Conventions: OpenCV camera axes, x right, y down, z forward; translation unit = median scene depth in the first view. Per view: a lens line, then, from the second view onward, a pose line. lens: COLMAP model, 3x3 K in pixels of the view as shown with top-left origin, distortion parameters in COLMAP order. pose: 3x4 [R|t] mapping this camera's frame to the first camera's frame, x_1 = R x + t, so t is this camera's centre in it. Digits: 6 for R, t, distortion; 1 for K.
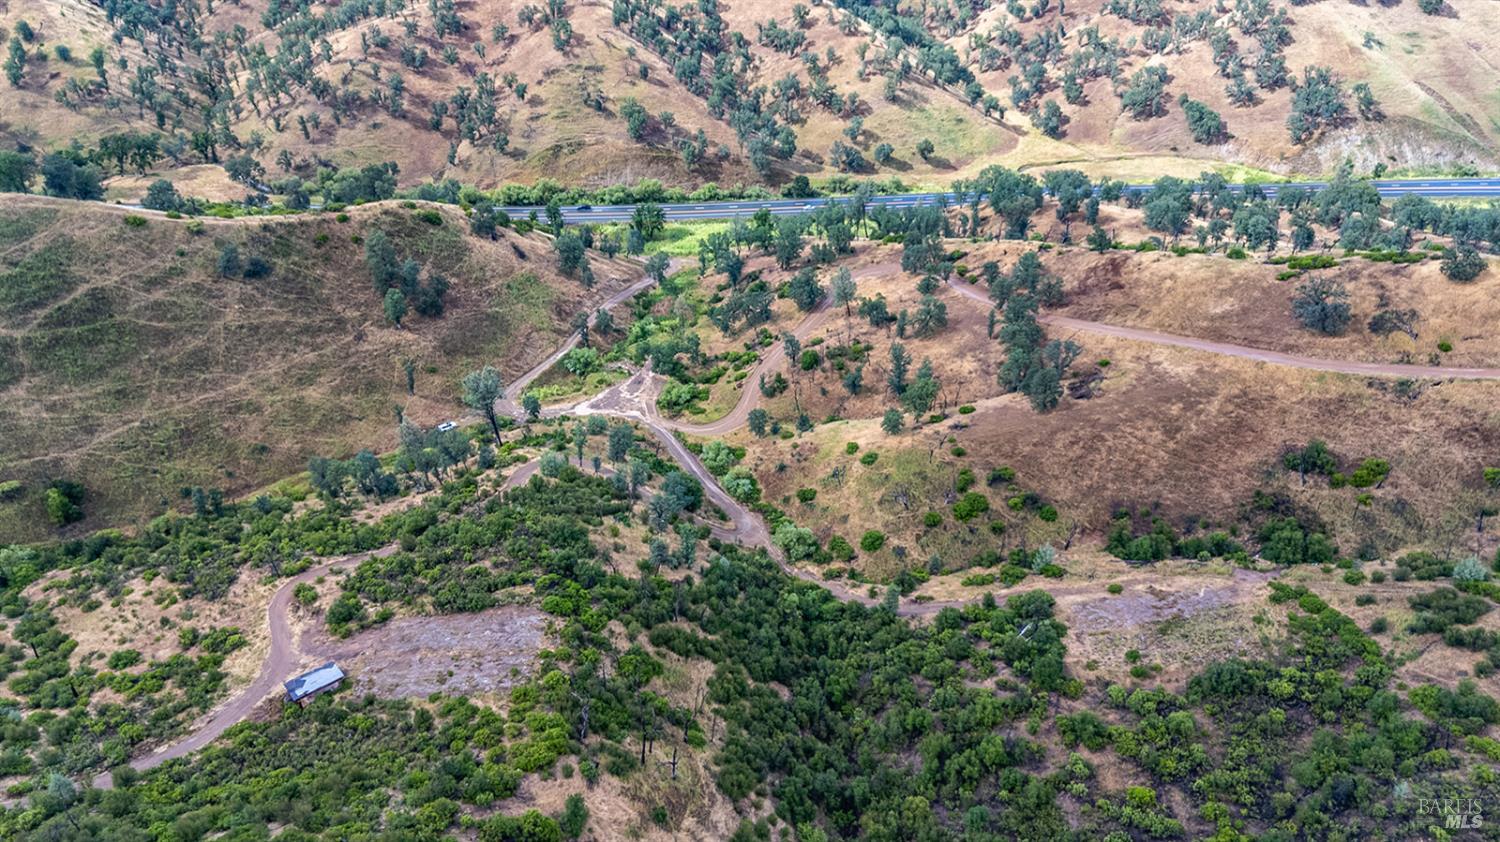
lens RADIAL K [[1100.5, 0, 749.8], [0, 1100.5, 423.5], [0, 0, 1]] dist [0.073260, -0.068334]
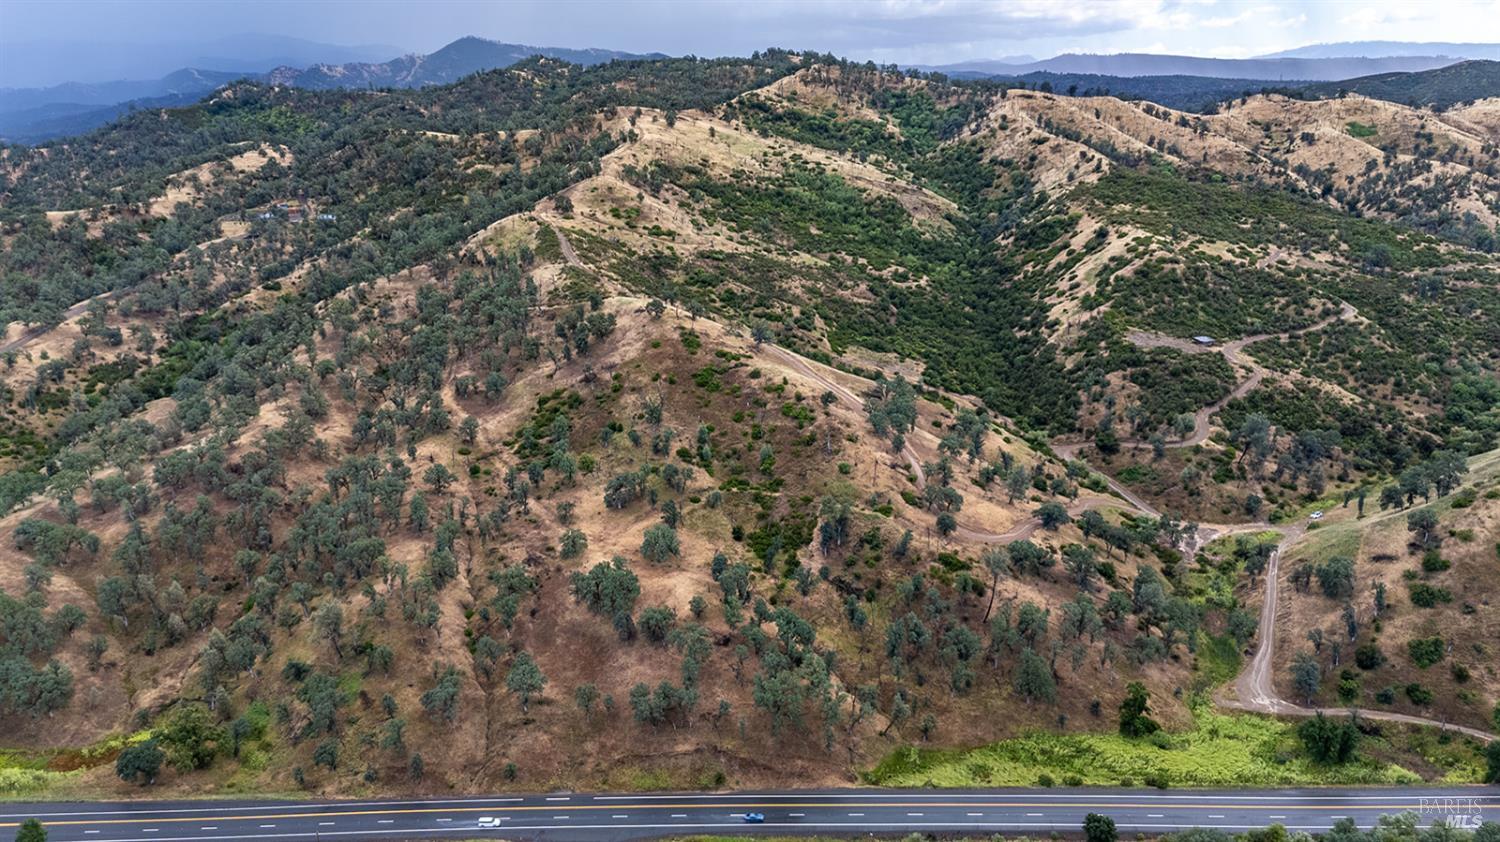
lens RADIAL K [[1100.5, 0, 749.8], [0, 1100.5, 423.5], [0, 0, 1]] dist [0.073260, -0.068334]
pose [[-0.989832, -0.040848, 0.136251, 0.214086], [0.081574, 0.621694, 0.779001, -1.123636], [-0.116527, 0.782194, -0.612041, 1.743892]]
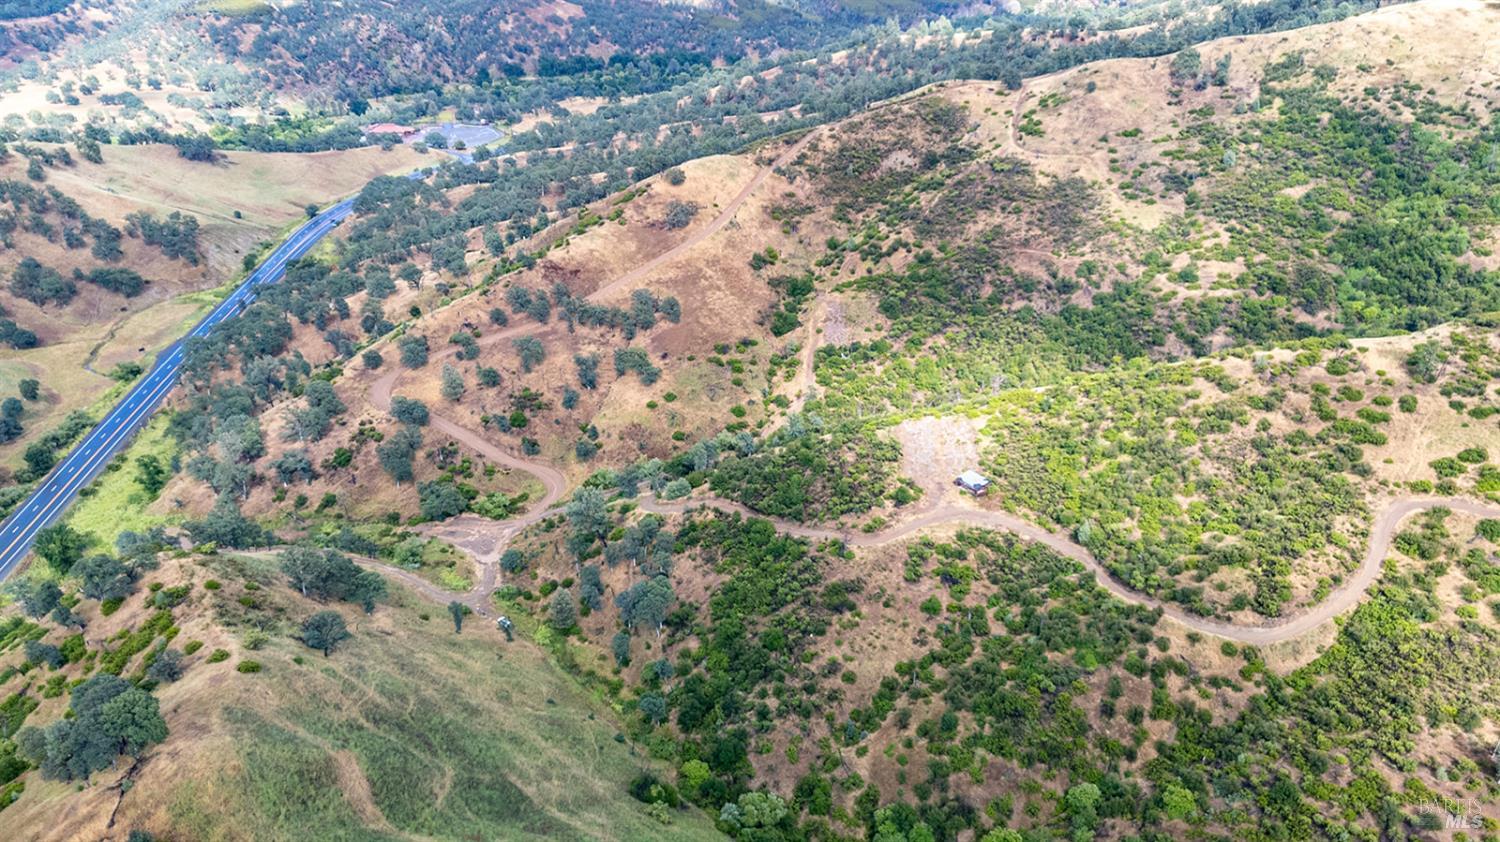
lens RADIAL K [[1100.5, 0, 749.8], [0, 1100.5, 423.5], [0, 0, 1]] dist [0.073260, -0.068334]
pose [[0.013388, -0.442117, 0.896857, -1.034128], [0.567005, 0.742146, 0.357387, -0.343091], [-0.823606, 0.503738, 0.260618, 0.453975]]
